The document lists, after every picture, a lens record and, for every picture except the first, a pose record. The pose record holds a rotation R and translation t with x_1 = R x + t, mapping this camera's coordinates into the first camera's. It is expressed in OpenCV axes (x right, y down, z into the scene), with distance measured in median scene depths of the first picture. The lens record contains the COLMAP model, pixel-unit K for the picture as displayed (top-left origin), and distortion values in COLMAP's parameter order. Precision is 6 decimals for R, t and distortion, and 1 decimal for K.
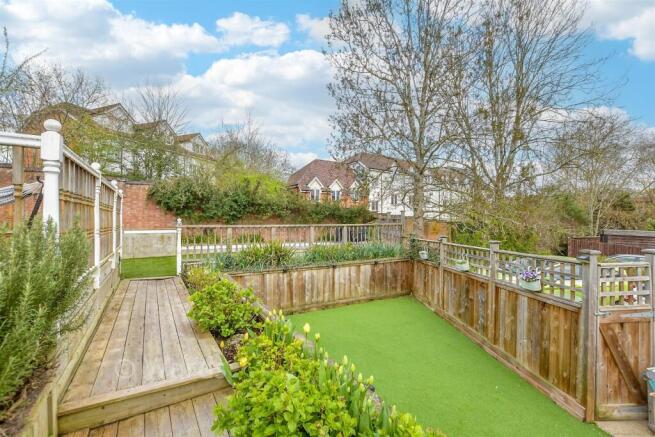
lens RADIAL K [[281.5, 0, 327.0], [0, 281.5, 222.5], [0, 0, 1]] dist [-0.020216, 0.000052]
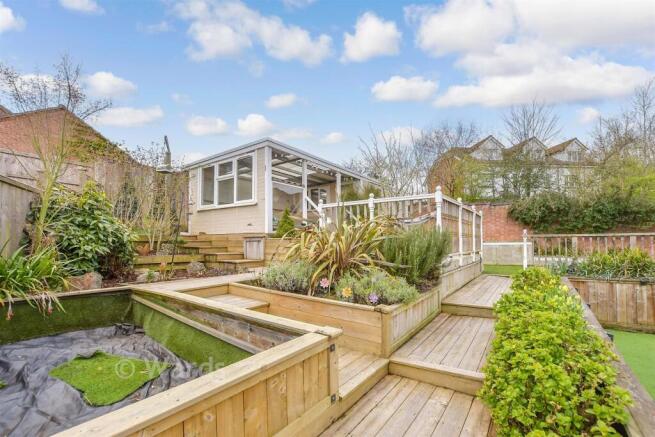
lens RADIAL K [[281.5, 0, 327.0], [0, 281.5, 222.5], [0, 0, 1]] dist [-0.020216, 0.000052]
pose [[0.371442, -0.060520, -0.926482, 0.178052], [-0.003632, 0.997771, -0.066633, 0.024508], [0.928449, 0.028115, 0.370394, -0.161095]]
